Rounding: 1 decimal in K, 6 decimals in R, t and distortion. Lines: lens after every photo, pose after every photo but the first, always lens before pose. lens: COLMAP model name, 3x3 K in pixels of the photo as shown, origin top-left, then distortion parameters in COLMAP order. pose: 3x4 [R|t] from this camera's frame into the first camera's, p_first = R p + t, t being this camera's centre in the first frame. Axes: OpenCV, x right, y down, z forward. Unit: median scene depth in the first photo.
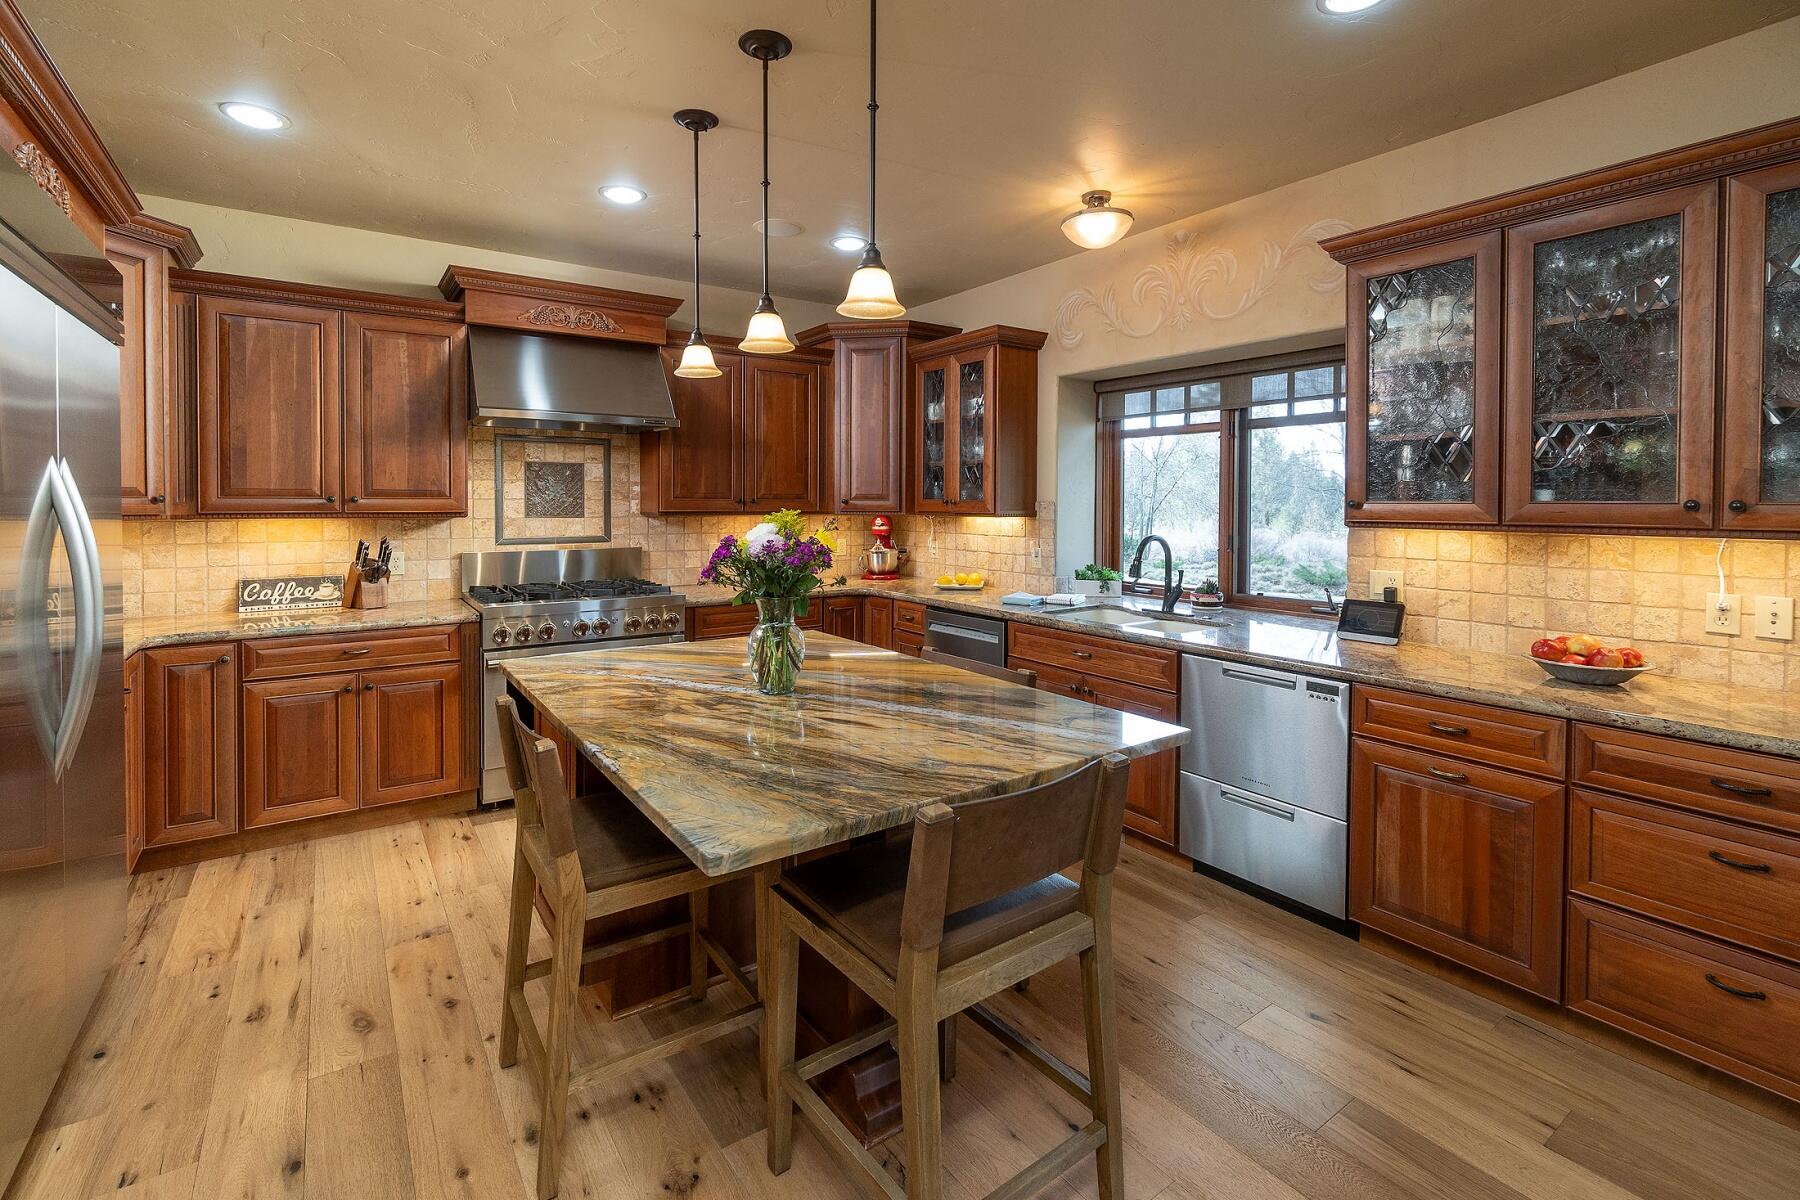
lens RADIAL K [[801.0, 0, 888.6], [0, 801.0, 511.4], [0, 0, 1]] dist [-0.001462, -0.000259]
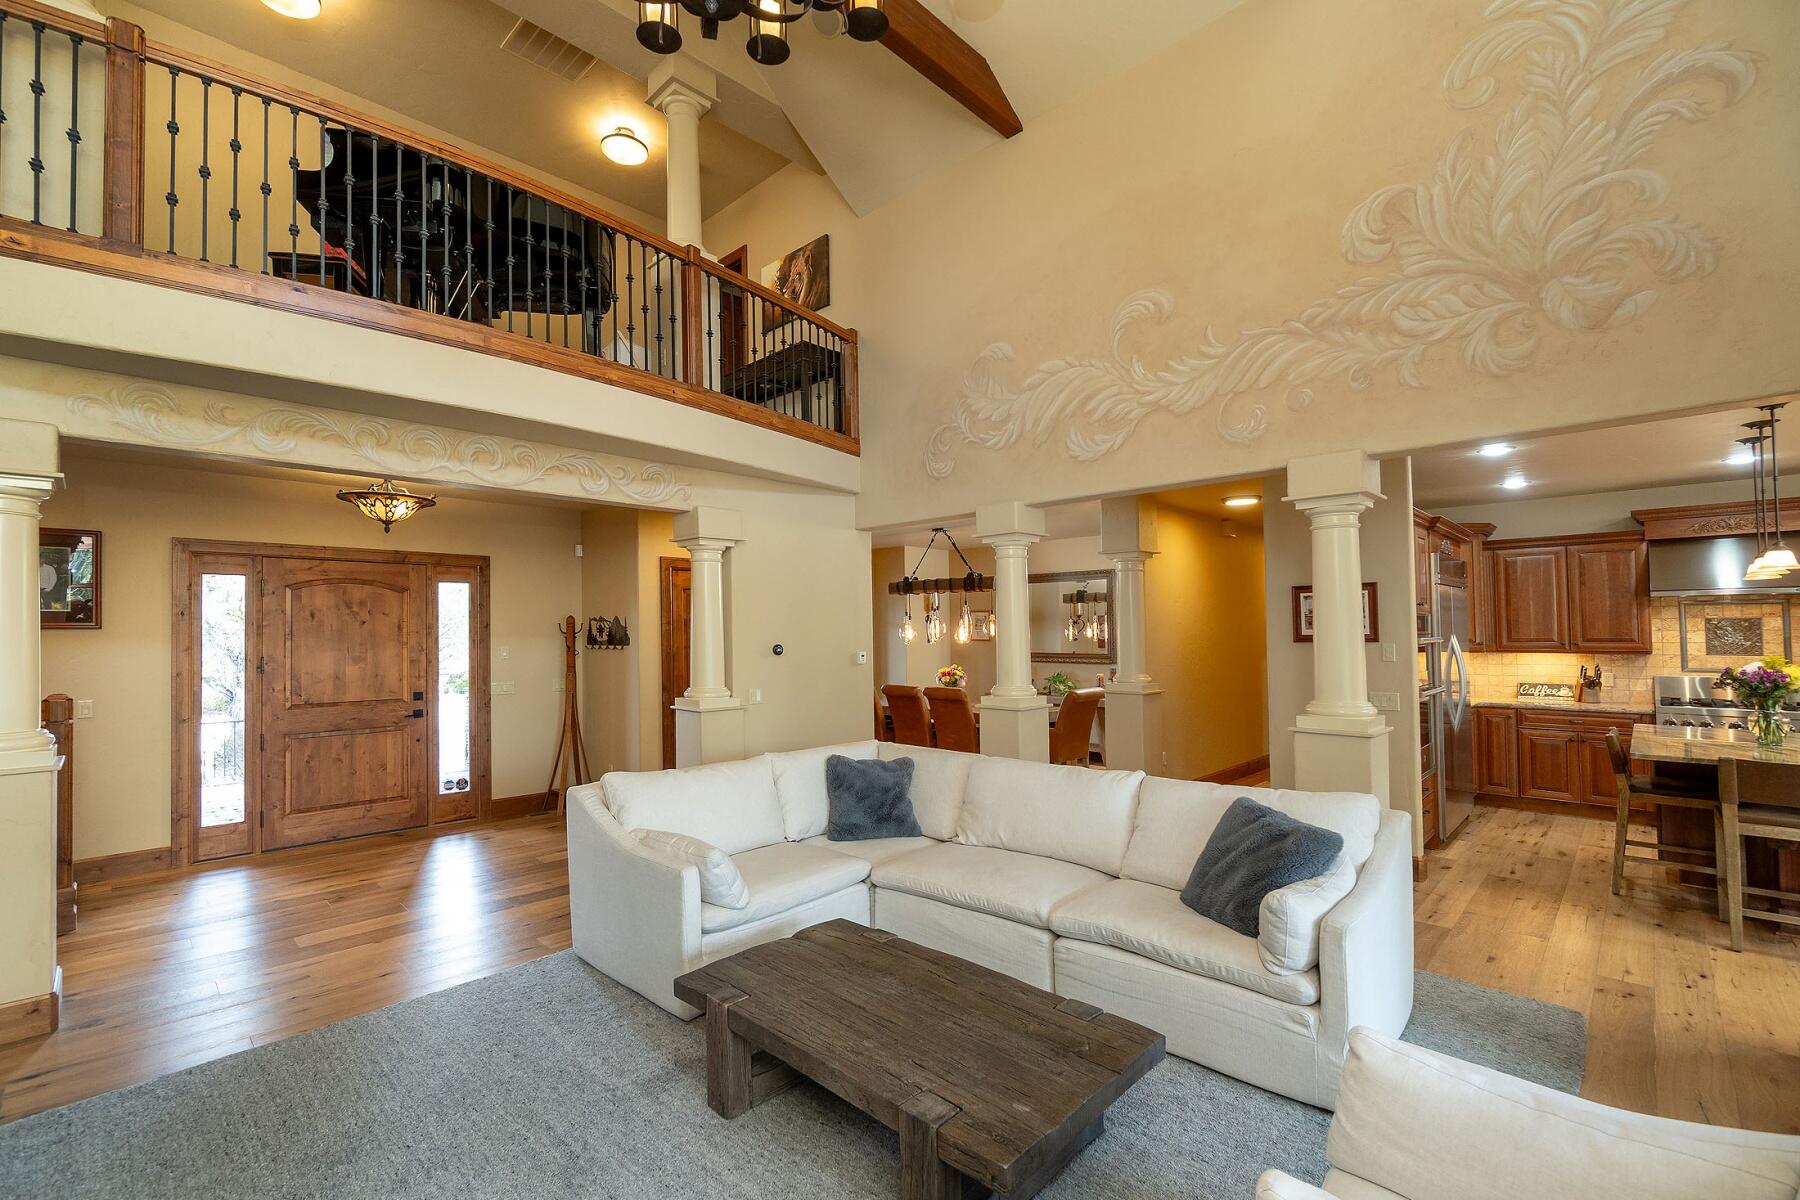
lens RADIAL K [[774.6, 0, 897.2], [0, 774.6, 608.2], [0, 0, 1]] dist [0.000376, 0.000243]
pose [[0.187102, -0.033455, -0.981771, 0.802399], [-0.004139, 0.999384, -0.034844, -0.026725], [0.982332, 0.010583, 0.186848, -0.887334]]
